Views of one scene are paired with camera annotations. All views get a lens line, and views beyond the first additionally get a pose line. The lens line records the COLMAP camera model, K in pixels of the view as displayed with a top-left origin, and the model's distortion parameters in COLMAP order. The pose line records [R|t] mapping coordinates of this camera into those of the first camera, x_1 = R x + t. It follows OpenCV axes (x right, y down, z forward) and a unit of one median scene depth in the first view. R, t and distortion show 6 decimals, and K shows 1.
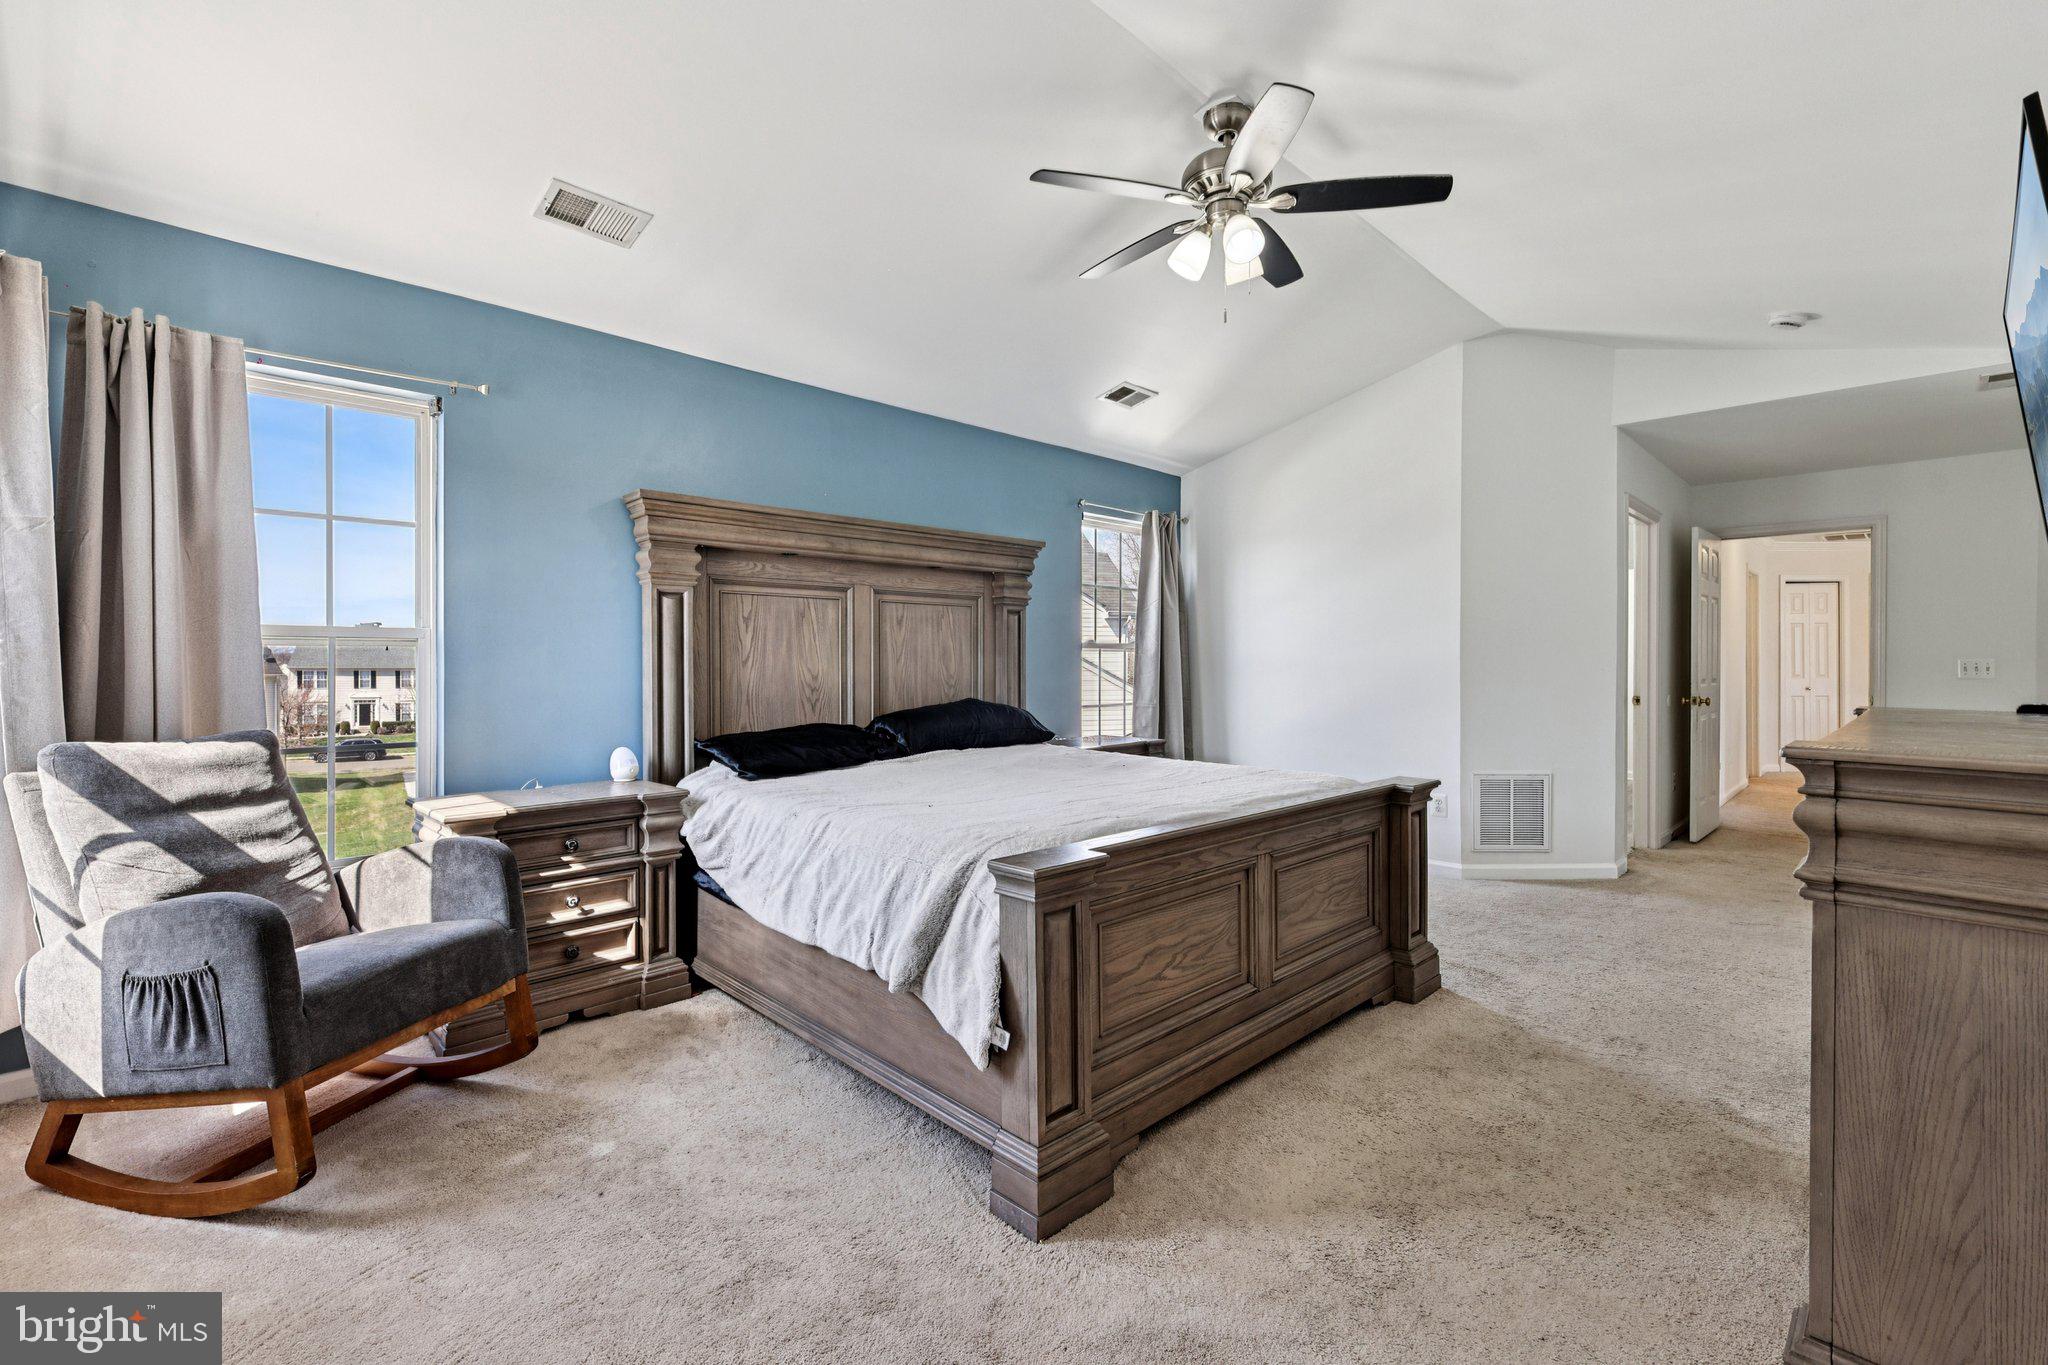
lens RADIAL K [[895.5, 0, 1020.9], [0, 895.5, 676.4], [0, 0, 1]] dist [0.001029, -0.000079]
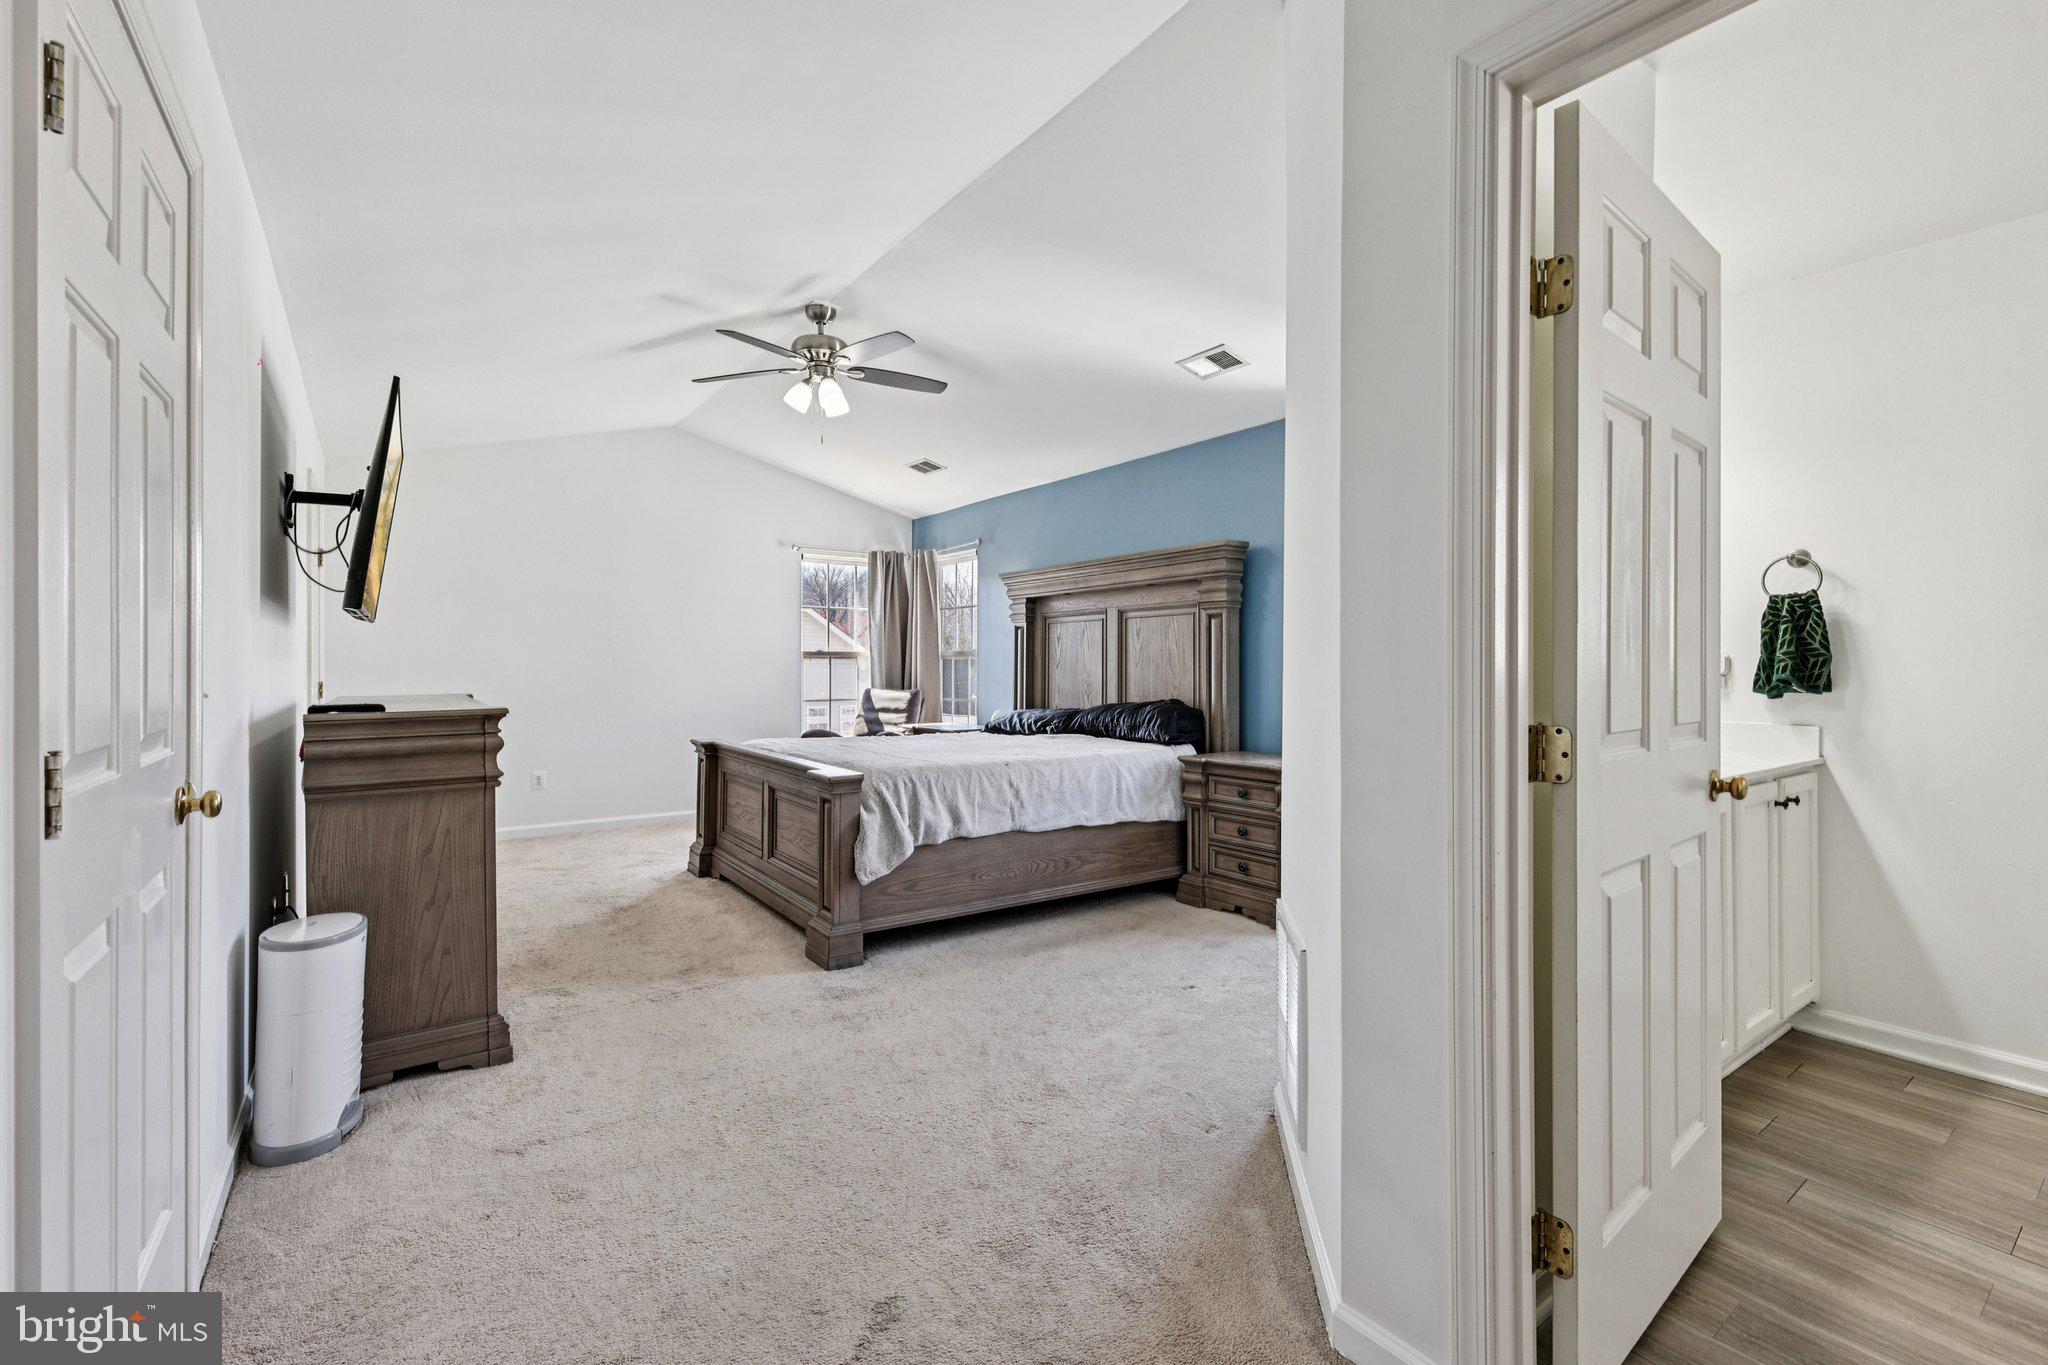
lens RADIAL K [[895.5, 0, 1020.9], [0, 895.5, 676.4], [0, 0, 1]] dist [0.001029, -0.000079]
pose [[-0.156777, 0.009015, -0.987593, 1.206804], [-0.020724, 0.999708, 0.012415, -0.014784], [0.987417, 0.022413, -0.156545, 1.133562]]
